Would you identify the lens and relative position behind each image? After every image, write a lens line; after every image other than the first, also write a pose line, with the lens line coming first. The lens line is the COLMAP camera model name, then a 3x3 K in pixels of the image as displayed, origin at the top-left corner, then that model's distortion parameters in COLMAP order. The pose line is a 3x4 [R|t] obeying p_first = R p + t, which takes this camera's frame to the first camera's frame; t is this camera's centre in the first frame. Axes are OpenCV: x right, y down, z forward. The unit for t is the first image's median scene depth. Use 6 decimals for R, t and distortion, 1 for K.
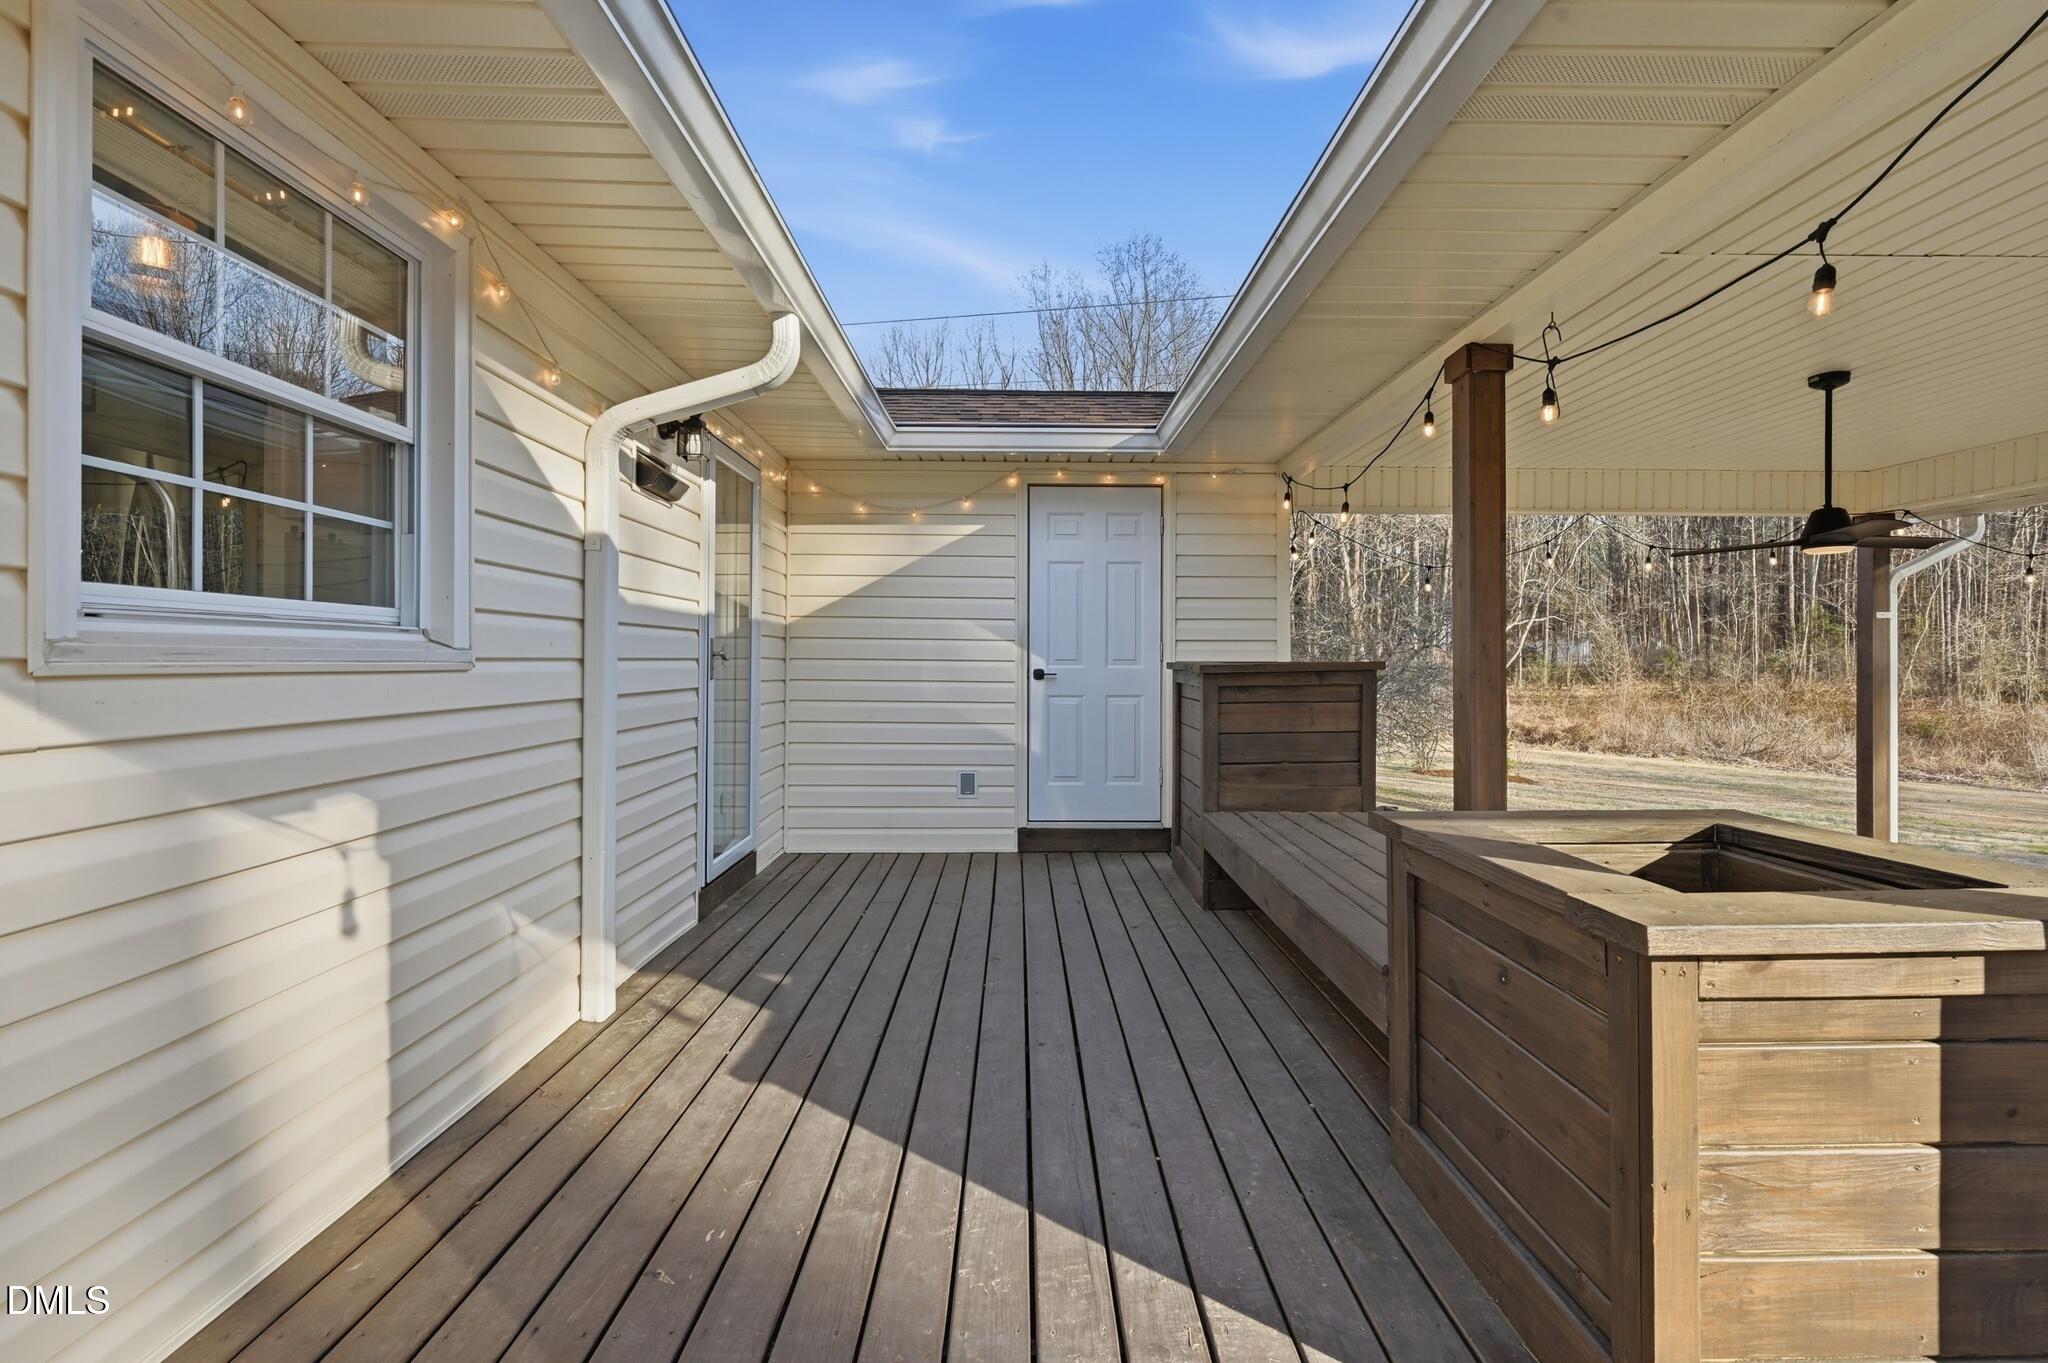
lens RADIAL K [[928.4, 0, 1027.1], [0, 928.4, 656.4], [0, 0, 1]] dist [0.000222, 0.000019]
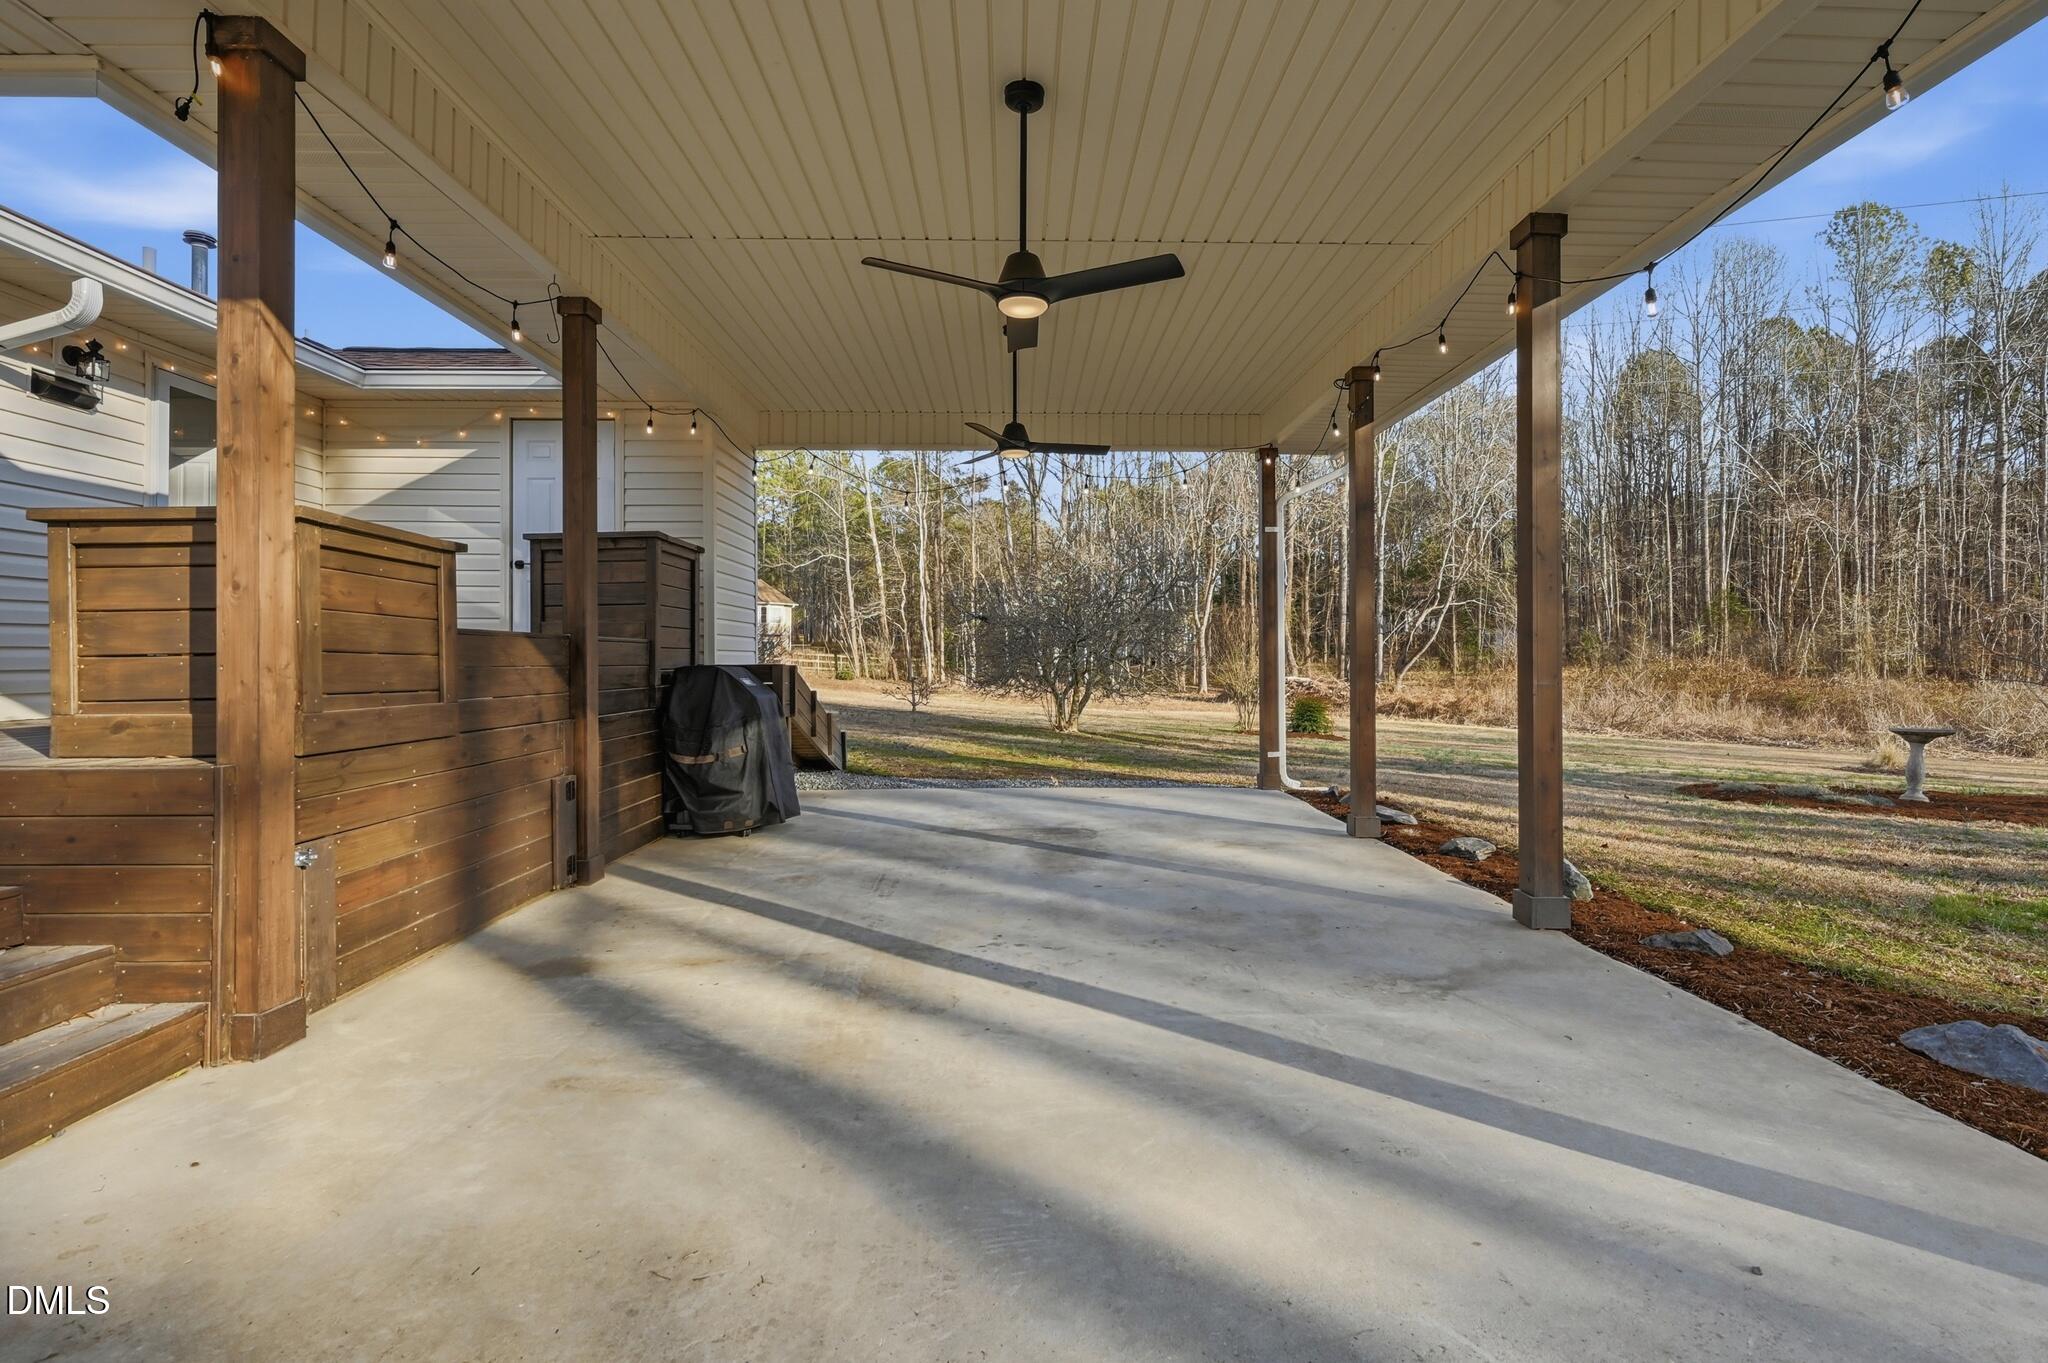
lens RADIAL K [[948.8, 0, 1028.3], [0, 948.8, 659.5], [0, 0, 1]] dist [0.001546, 0.000423]
pose [[0.999981, -0.003746, 0.004986, 0.719539], [0.003723, 0.999983, 0.004570, 0.149376], [-0.005003, -0.004552, 0.999977, -0.335992]]
